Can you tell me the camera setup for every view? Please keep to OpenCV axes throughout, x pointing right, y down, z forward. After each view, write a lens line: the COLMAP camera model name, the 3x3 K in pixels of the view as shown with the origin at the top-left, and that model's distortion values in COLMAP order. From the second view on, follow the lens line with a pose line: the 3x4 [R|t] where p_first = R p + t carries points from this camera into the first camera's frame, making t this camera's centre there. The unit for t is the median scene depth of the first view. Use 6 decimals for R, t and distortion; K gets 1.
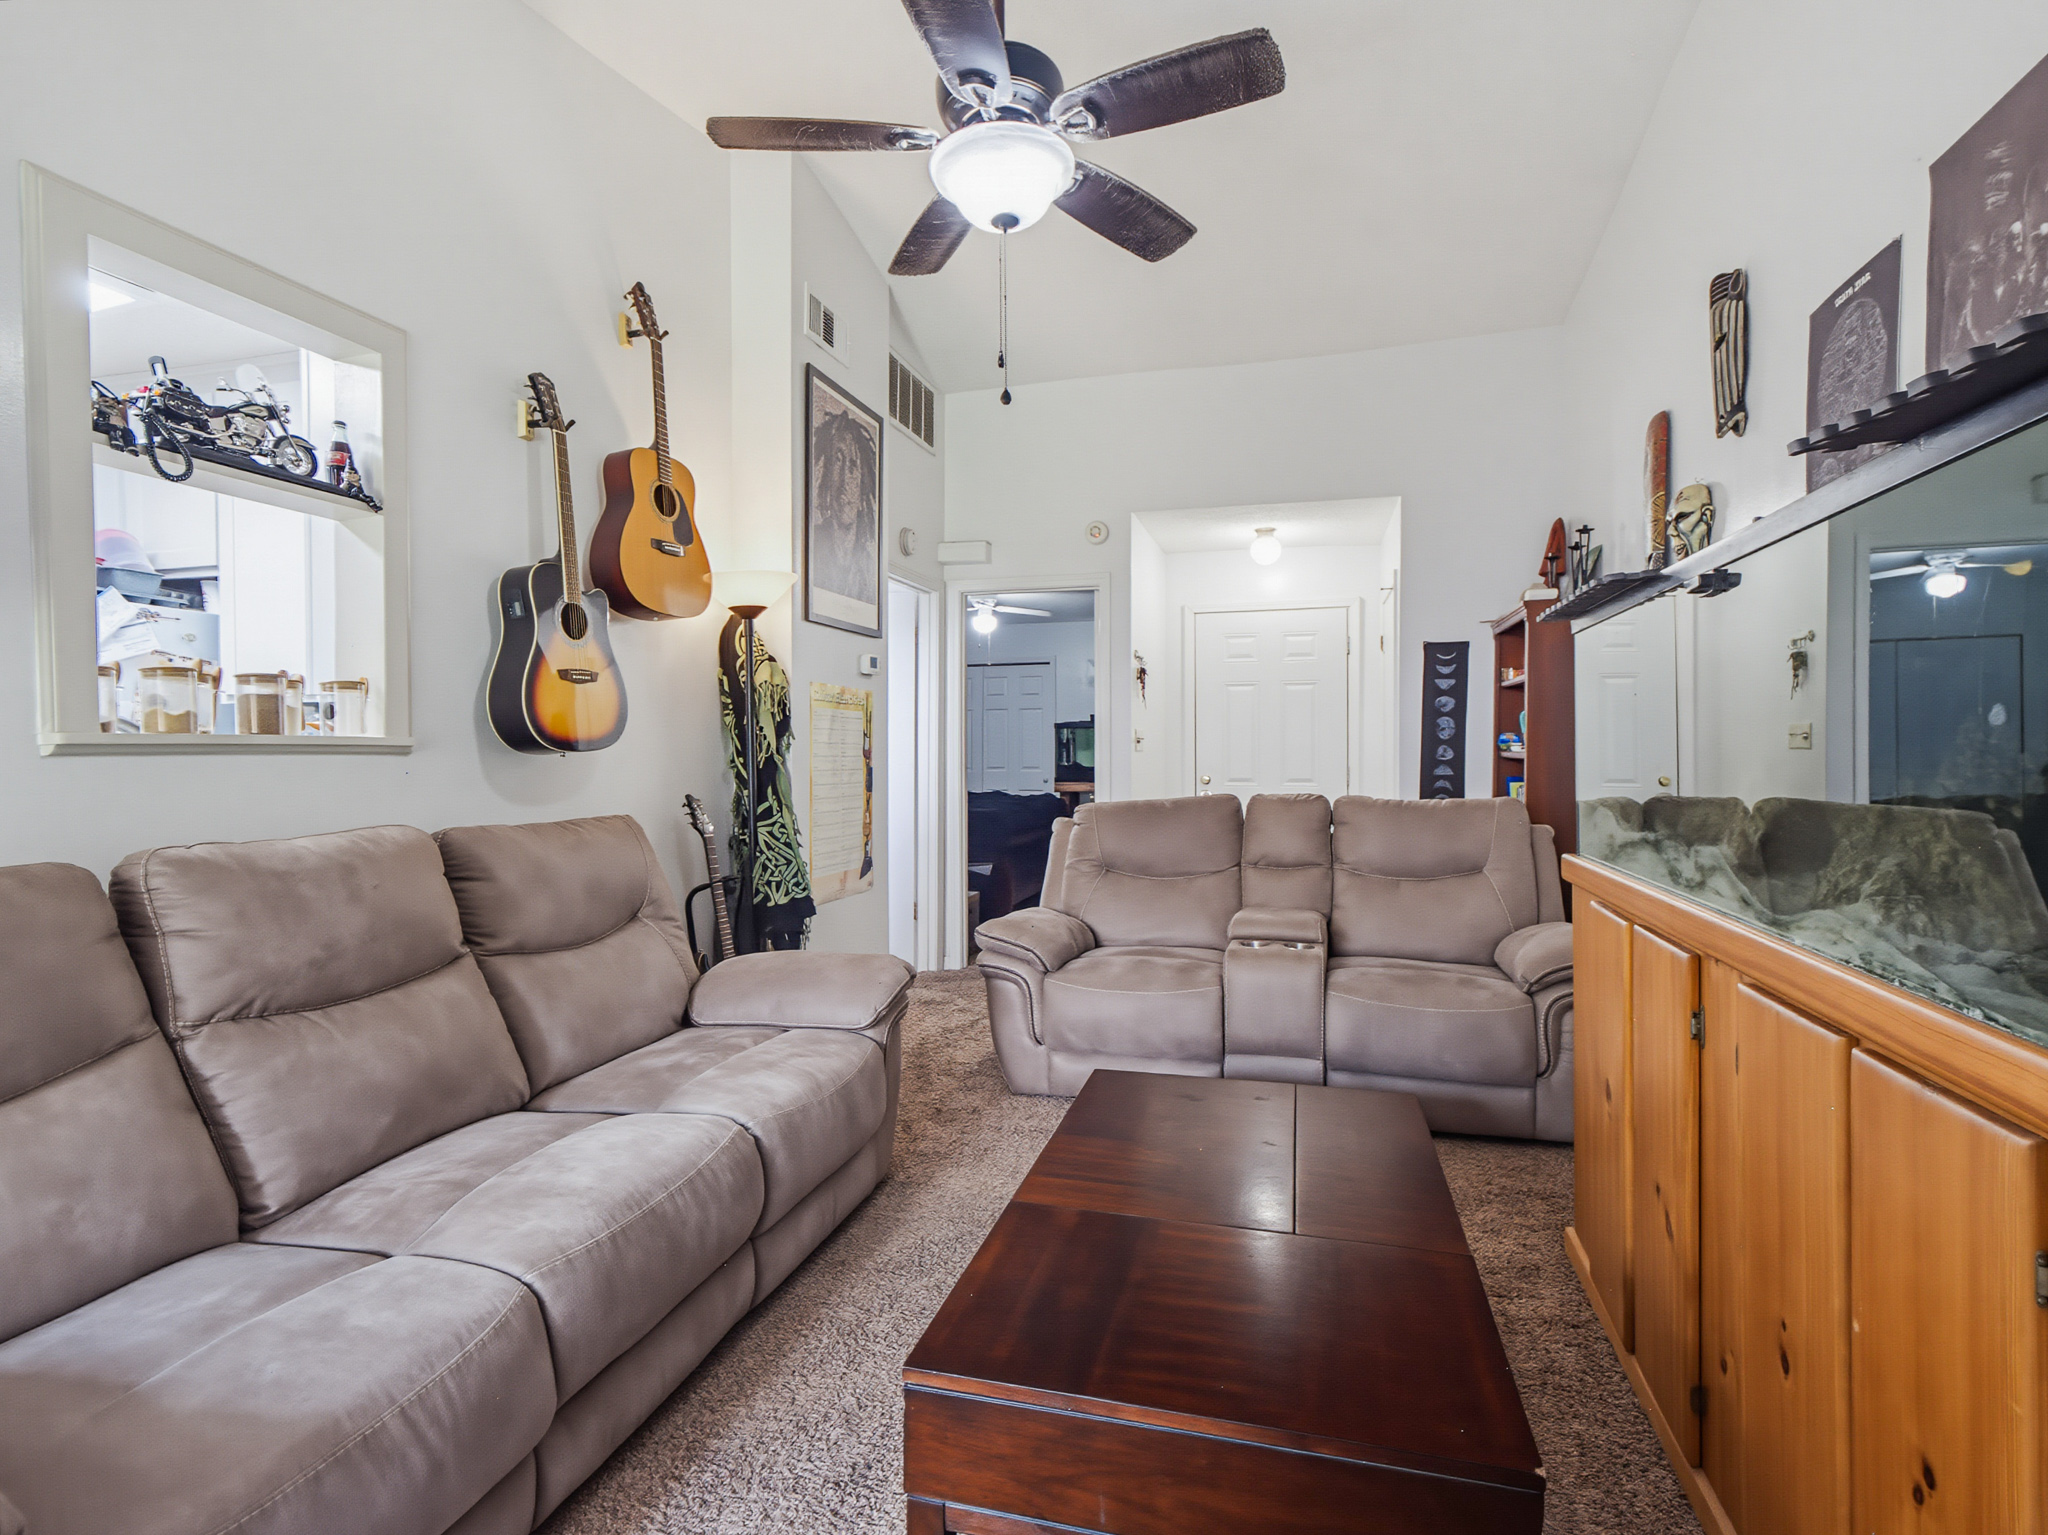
lens RADIAL K [[995.6, 0, 1048.0], [0, 995.6, 759.2], [0, 0, 1]] dist [0.002693, -0.002074]
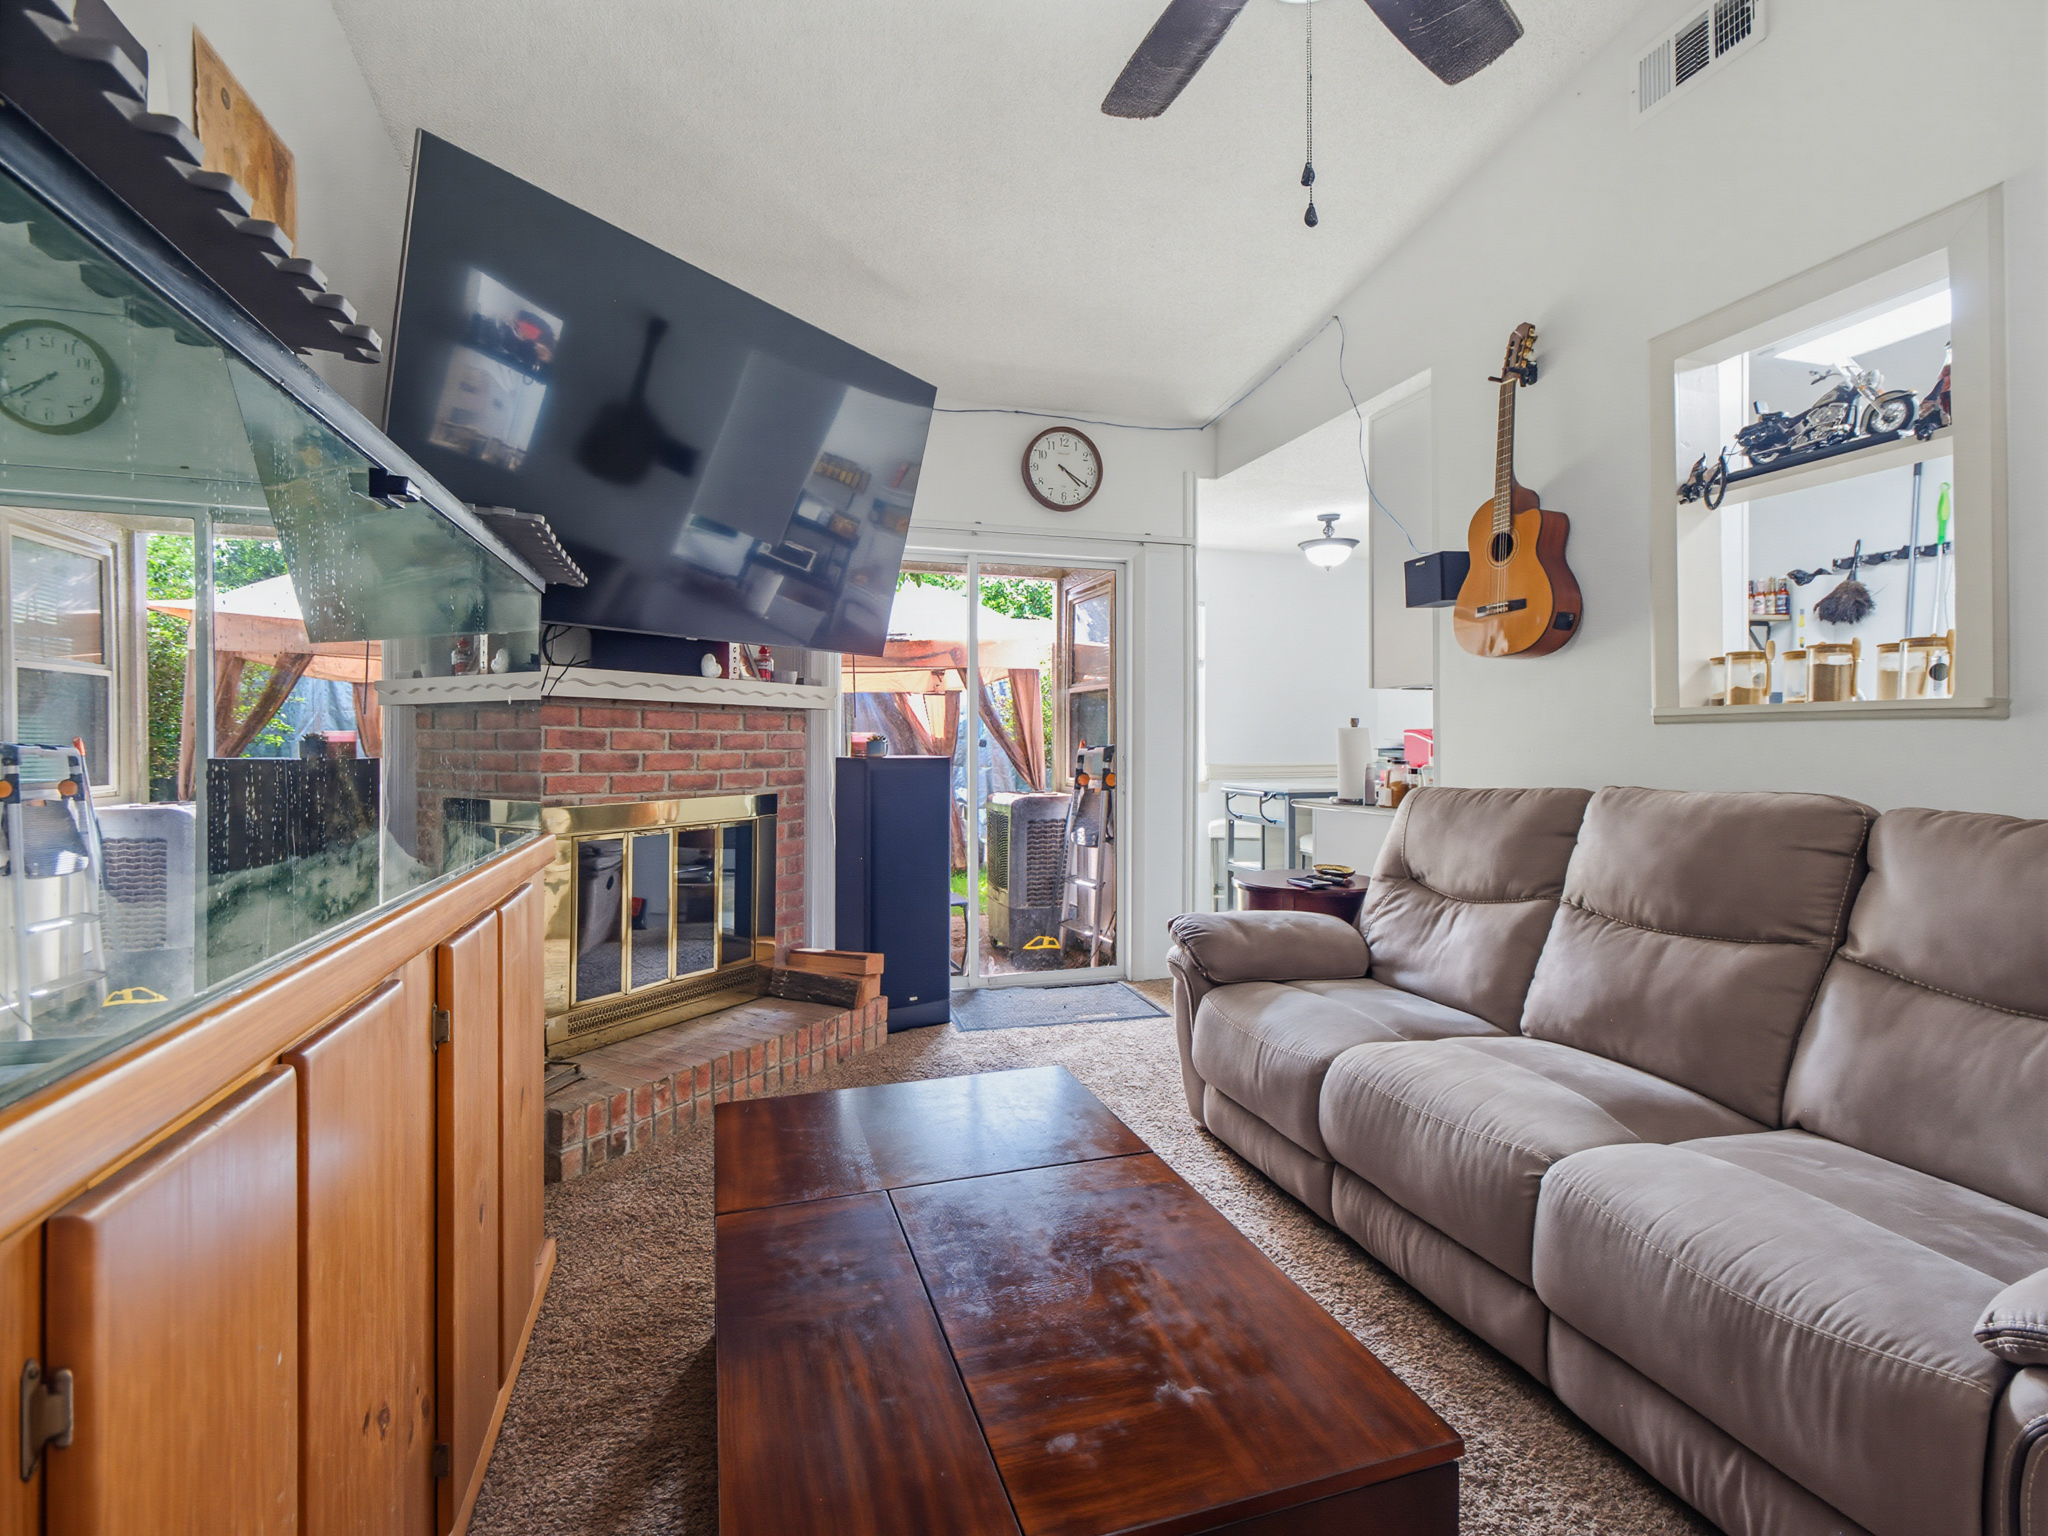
lens RADIAL K [[987.8, 0, 1045.7], [0, 987.8, 741.4], [0, 0, 1]] dist [0.000662, -0.000040]
pose [[-0.841930, 0.007458, -0.539535, 0.310517], [0.001038, 0.999925, 0.012204, 0.005106], [0.539585, 0.009715, -0.841875, 0.909330]]
